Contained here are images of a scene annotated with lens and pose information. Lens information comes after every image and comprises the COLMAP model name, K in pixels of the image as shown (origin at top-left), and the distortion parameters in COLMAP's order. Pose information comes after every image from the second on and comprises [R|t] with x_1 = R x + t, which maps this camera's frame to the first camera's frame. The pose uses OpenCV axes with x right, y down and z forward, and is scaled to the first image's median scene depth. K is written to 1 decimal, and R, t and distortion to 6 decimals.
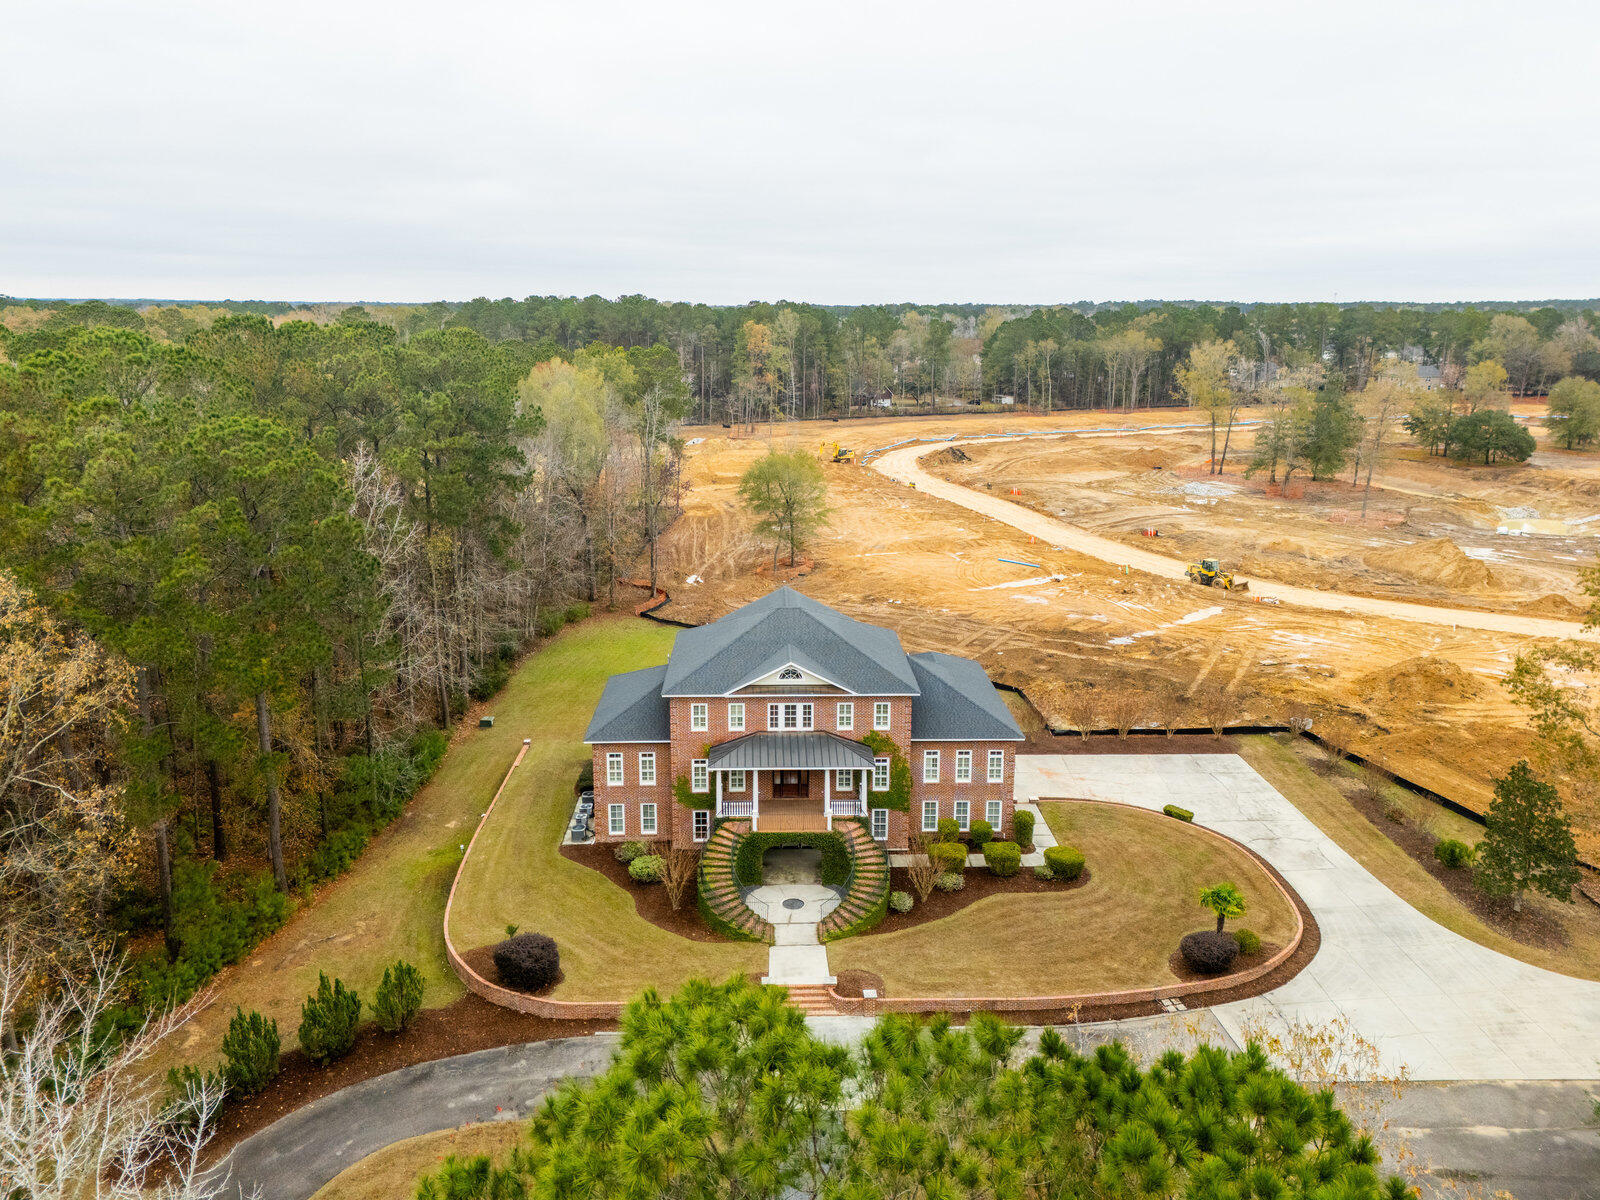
lens RADIAL K [[1190.1, 0, 792.9], [0, 1190.1, 571.2], [0, 0, 1]] dist [0.089950, -0.092661]
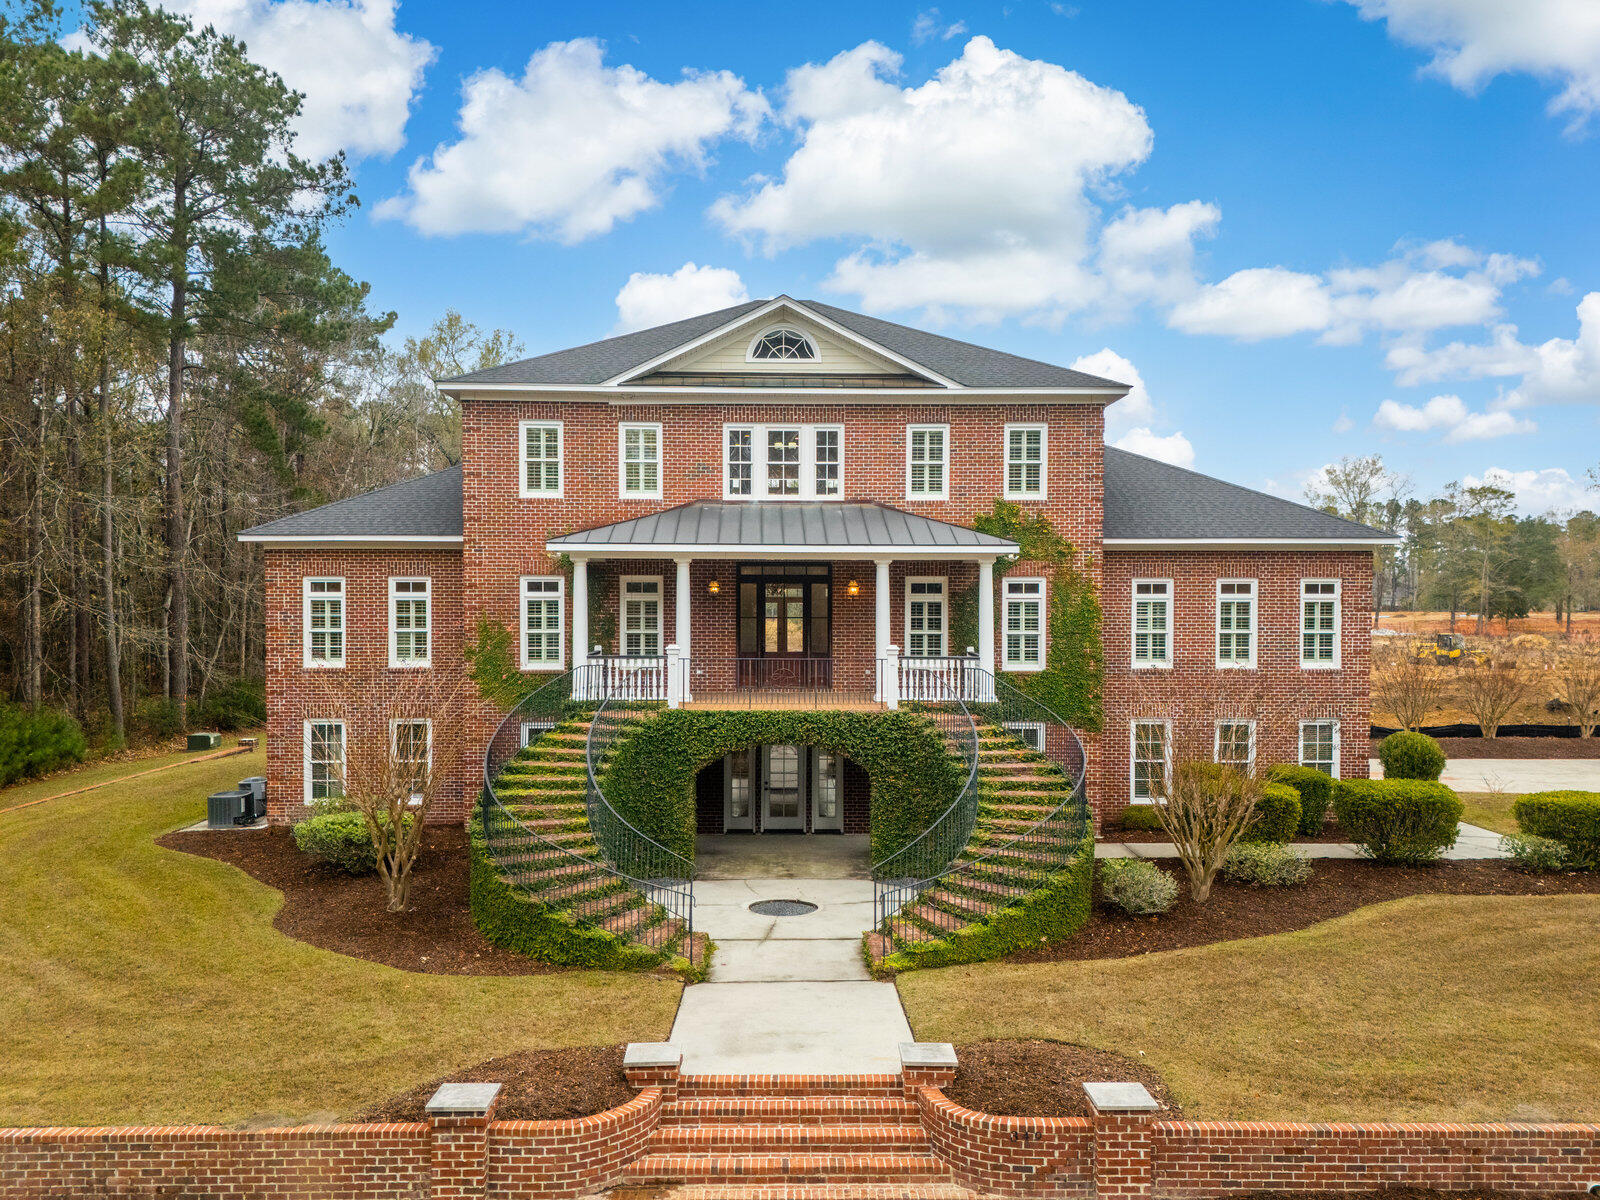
lens RADIAL K [[1274.8, 0, 801.5], [0, 1274.8, 618.7], [0, 0, 1]] dist [0.079349, -0.120728]
pose [[0.999946, 0.002148, -0.010155, 0.007932], [-0.004263, 0.977024, -0.213086, 0.254794], [0.009464, 0.213118, 0.976981, 0.607634]]
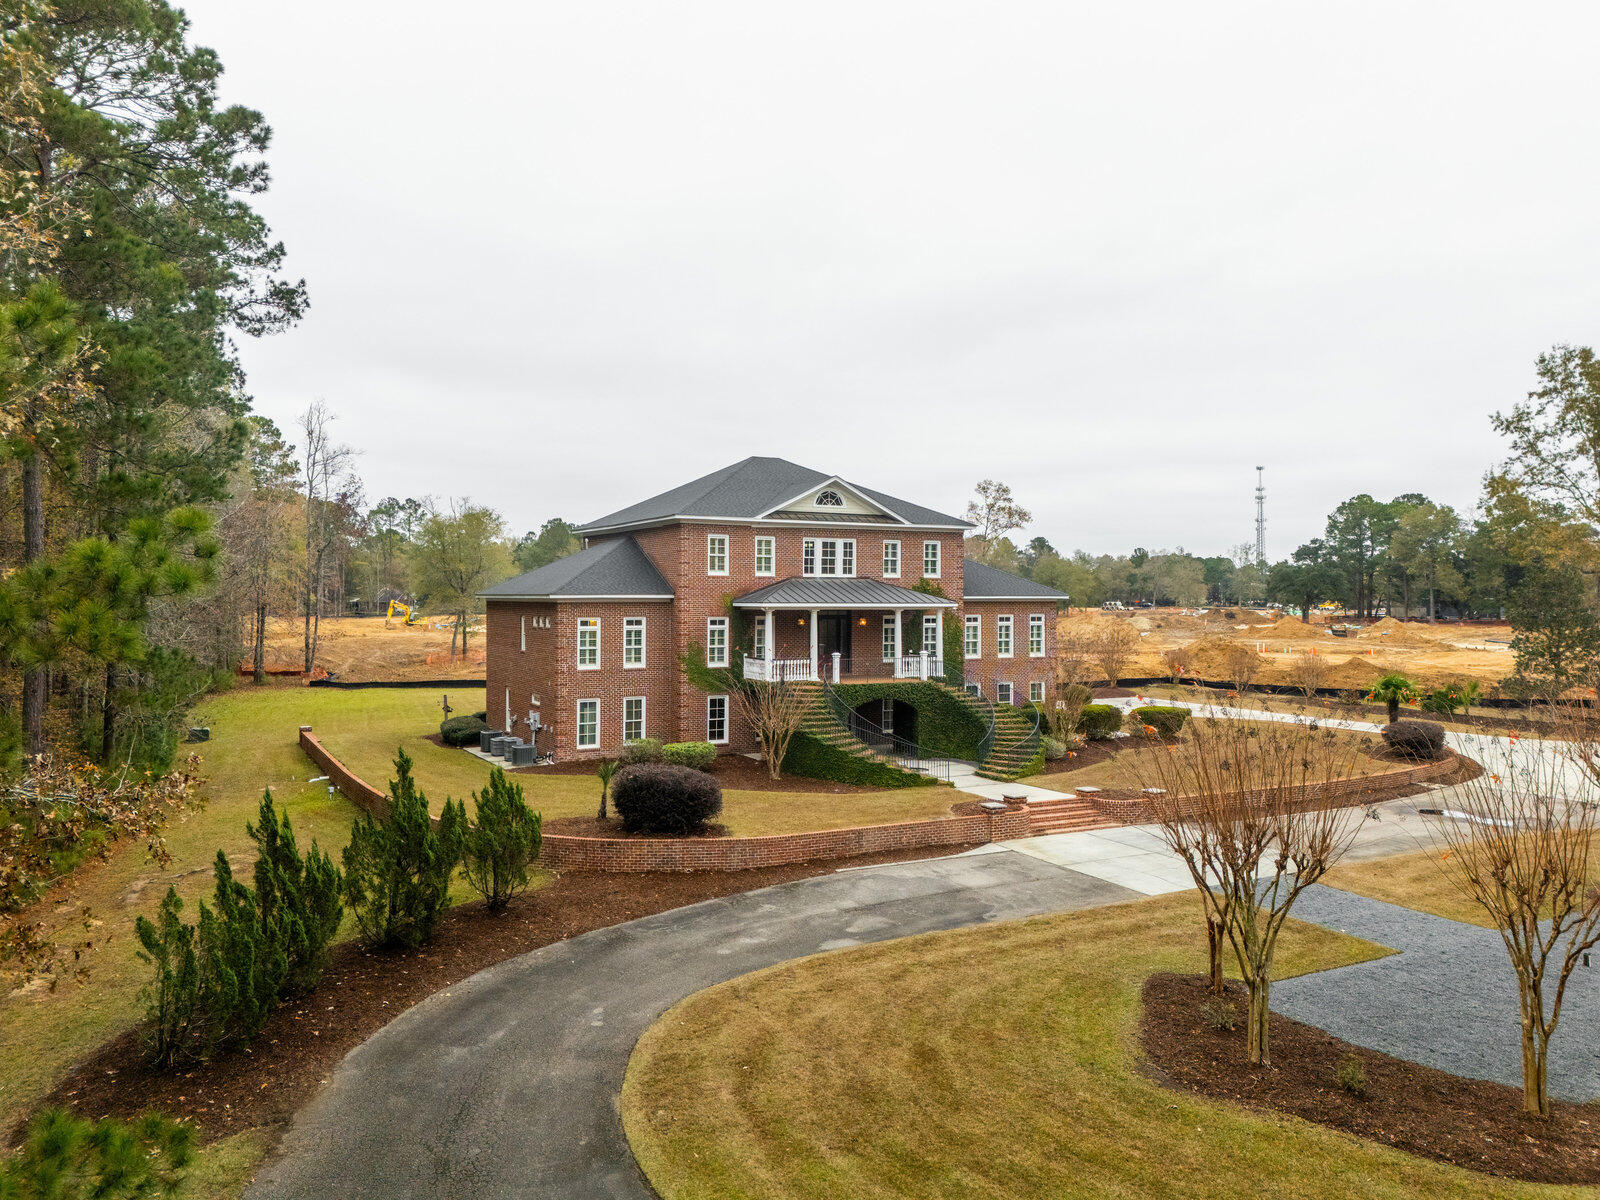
lens RADIAL K [[1190.1, 0, 792.9], [0, 1190.1, 571.2], [0, 0, 1]] dist [0.089950, -0.092661]
pose [[0.891948, 0.011394, 0.451995, -0.355030], [0.100008, 0.969949, -0.221803, 0.290107], [-0.440939, 0.243040, 0.864005, 0.365594]]
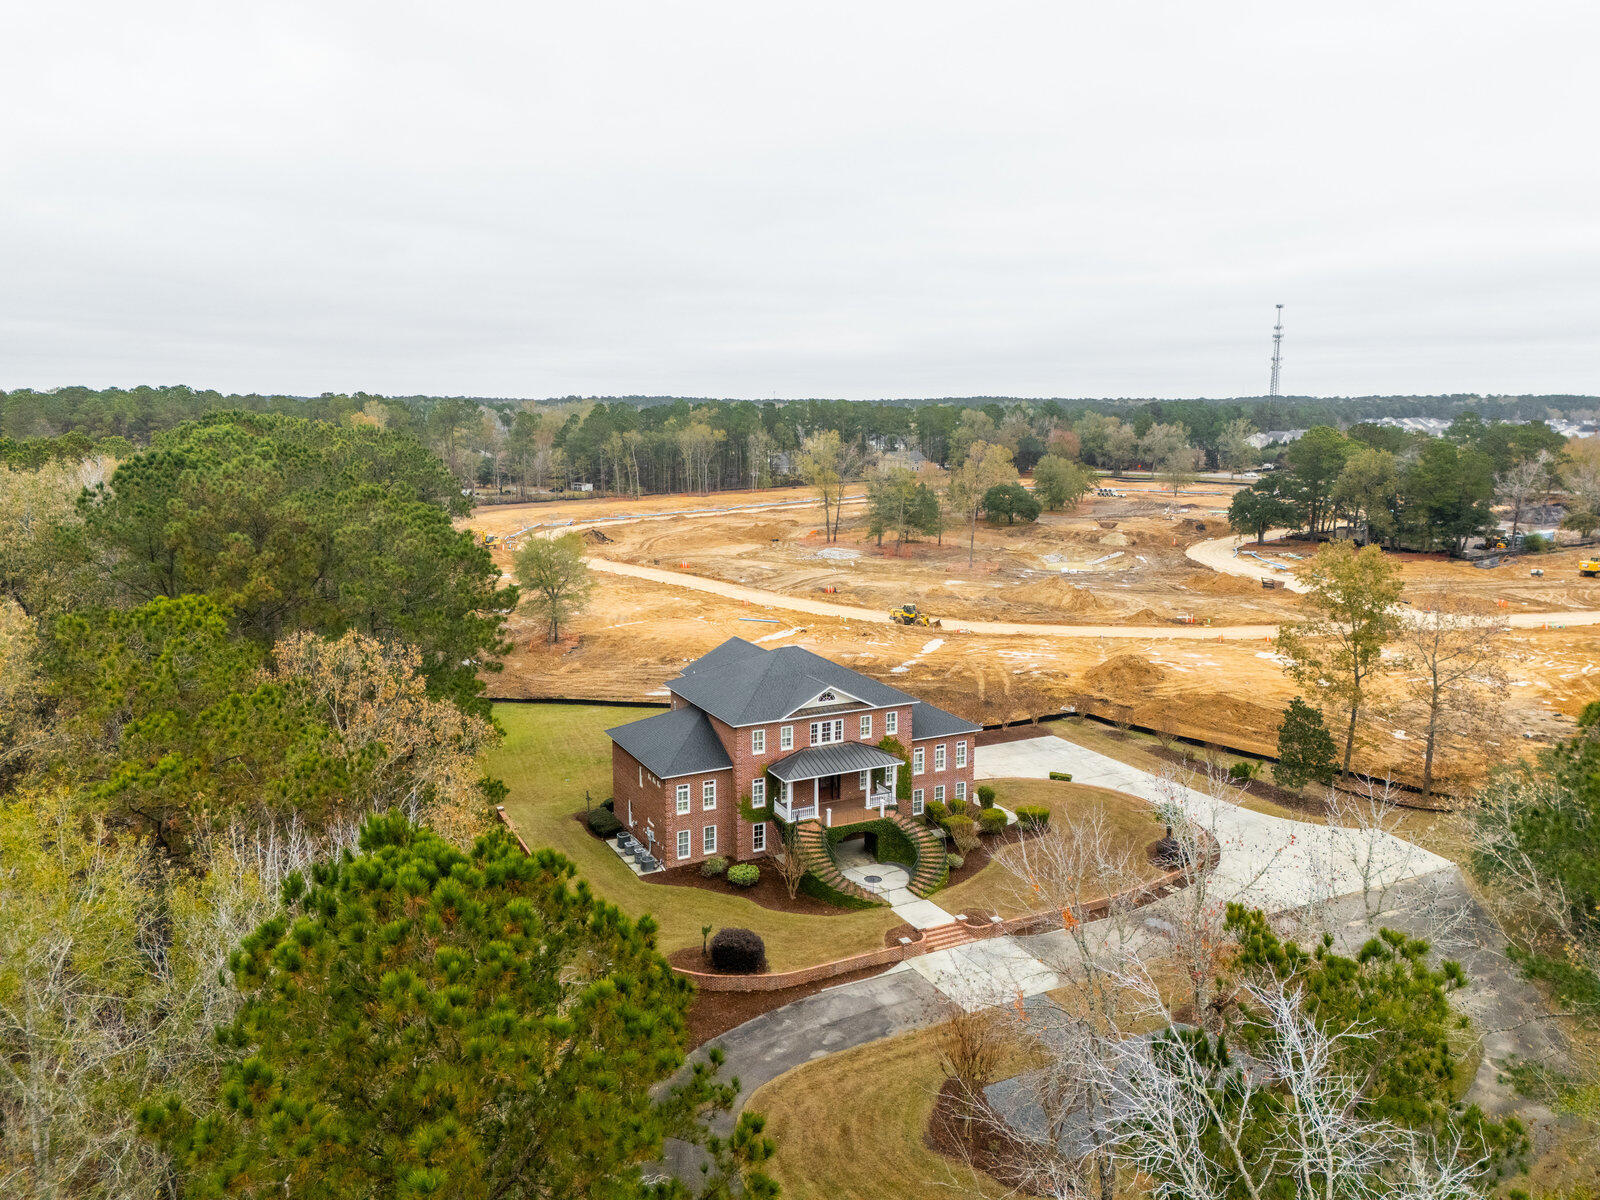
lens RADIAL K [[1190.1, 0, 792.9], [0, 1190.1, 571.2], [0, 0, 1]] dist [0.089950, -0.092661]
pose [[0.901429, -0.062815, 0.428346, -0.535796], [0.095040, 0.993995, -0.054242, 0.021532], [-0.422367, 0.089606, 0.901985, -0.090832]]
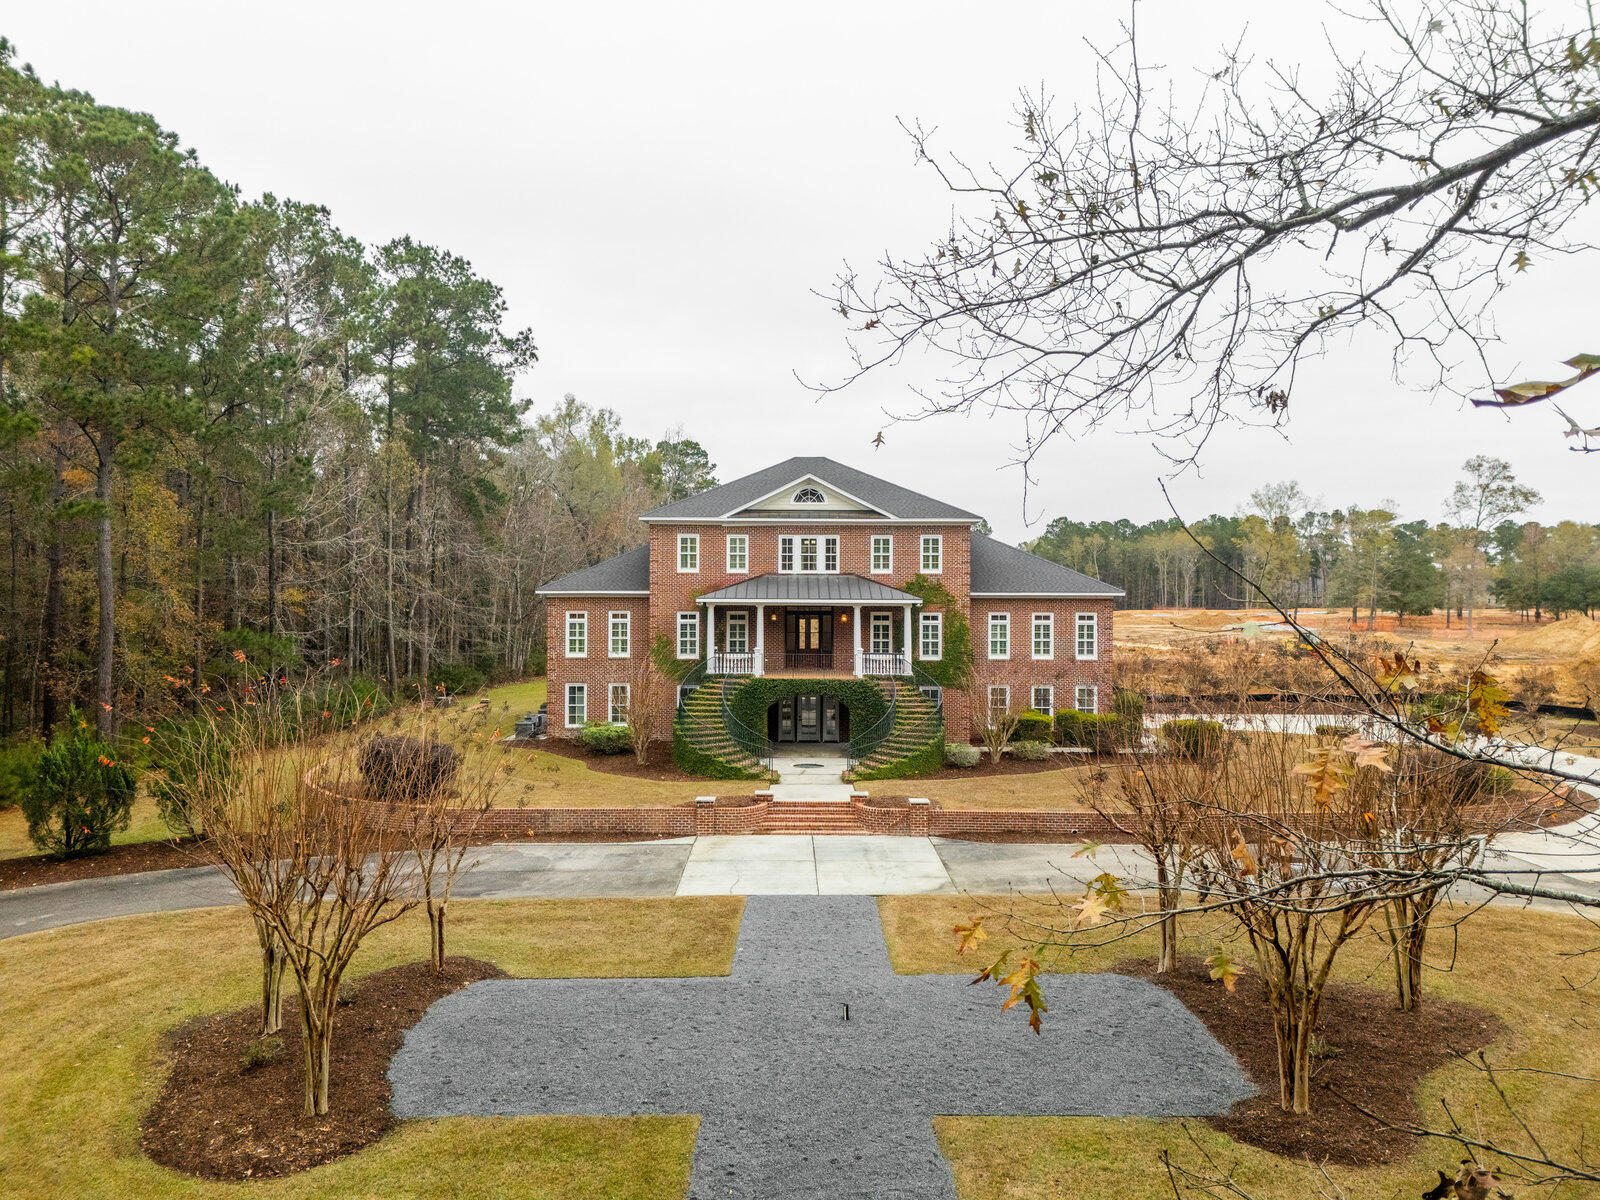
lens RADIAL K [[1171.4, 0, 789.2], [0, 1171.4, 572.5], [0, 0, 1]] dist [0.082235, -0.092475]
pose [[0.999154, 0.002658, -0.041031, 0.015804], [-0.012525, 0.970158, -0.242149, 0.309729], [0.039163, 0.242458, 0.969371, 0.281254]]
